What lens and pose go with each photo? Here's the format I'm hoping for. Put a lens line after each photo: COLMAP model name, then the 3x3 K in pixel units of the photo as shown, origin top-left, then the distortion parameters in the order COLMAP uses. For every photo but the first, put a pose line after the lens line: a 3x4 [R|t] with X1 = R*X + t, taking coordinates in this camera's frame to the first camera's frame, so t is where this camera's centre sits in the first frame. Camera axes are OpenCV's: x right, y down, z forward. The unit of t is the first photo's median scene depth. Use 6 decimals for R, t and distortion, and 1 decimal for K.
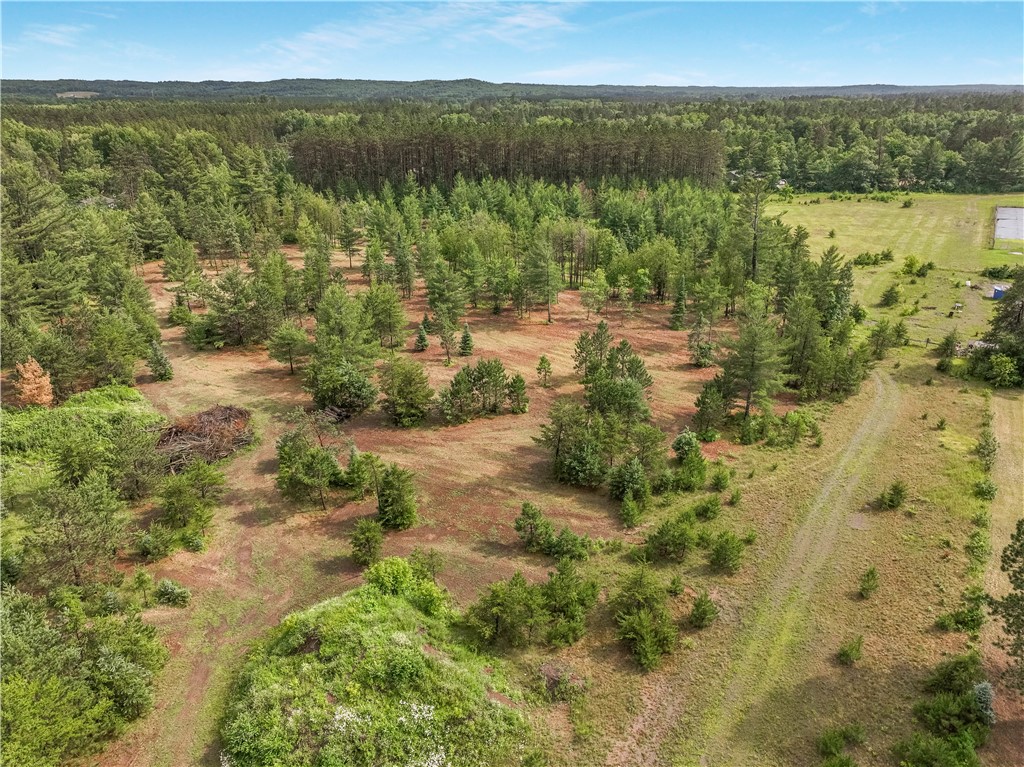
lens RADIAL K [[716.0, 0, 514.5], [0, 716.0, 382.0], [0, 0, 1]] dist [-0.000122, 0.007684]
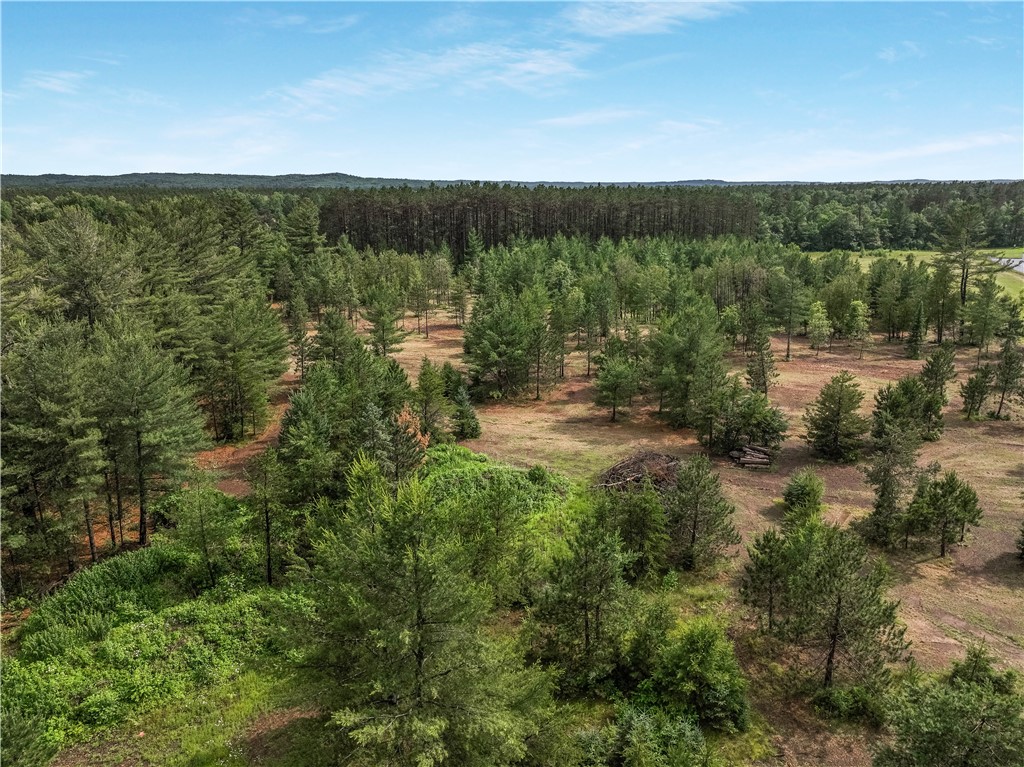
lens RADIAL K [[716.0, 0, 514.5], [0, 716.0, 382.0], [0, 0, 1]] dist [-0.000122, 0.007684]
pose [[0.981159, -0.052454, 0.185946, -0.680576], [0.074337, 0.990840, -0.112736, 0.035412], [-0.178329, 0.124435, 0.976071, 0.239072]]
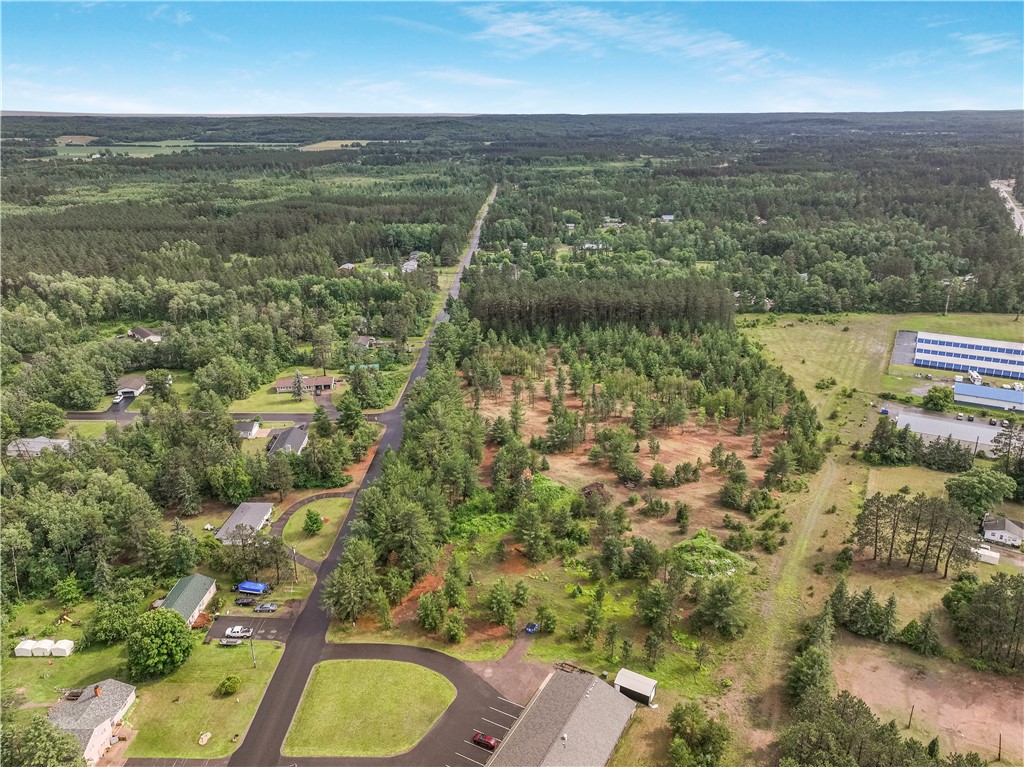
lens RADIAL K [[716.0, 0, 514.5], [0, 716.0, 382.0], [0, 0, 1]] dist [-0.000122, 0.007684]
pose [[0.998786, -0.019475, 0.045252, -0.818333], [0.020675, 0.999443, -0.026187, -0.281378], [-0.044717, 0.027091, 0.998632, -1.713199]]
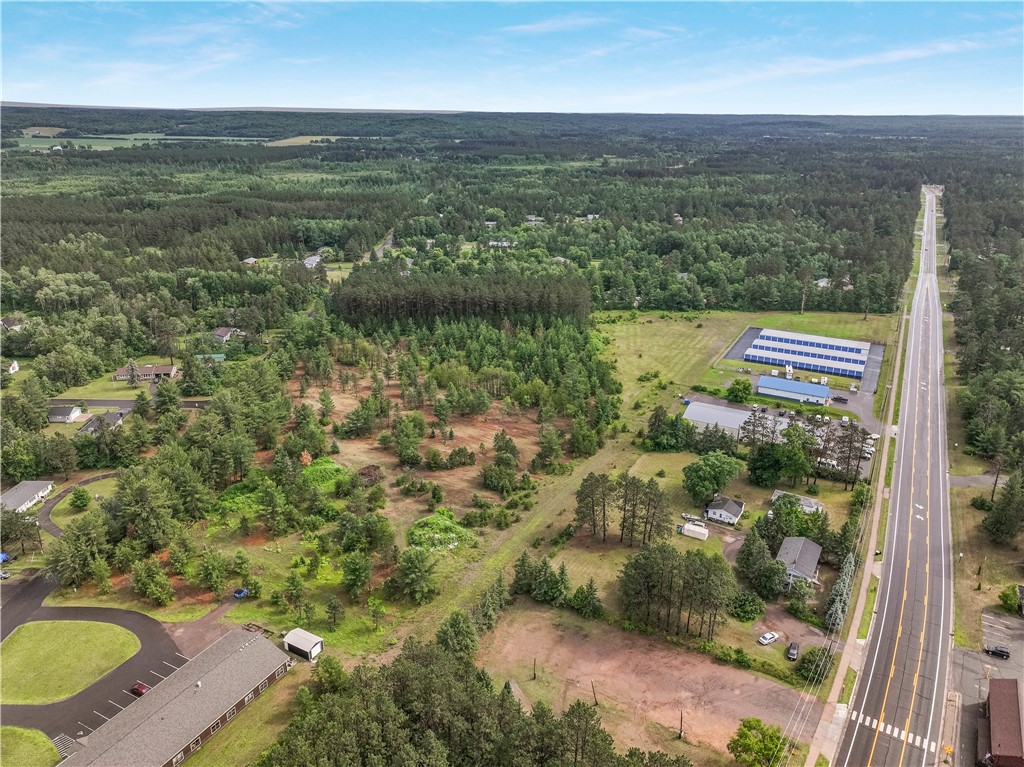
lens RADIAL K [[716.0, 0, 514.5], [0, 716.0, 382.0], [0, 0, 1]] dist [-0.000122, 0.007684]
pose [[0.997994, -0.010744, 0.062386, -0.002572], [0.012228, 0.999650, -0.023448, -0.223833], [-0.062112, 0.024164, 0.997777, -1.919261]]
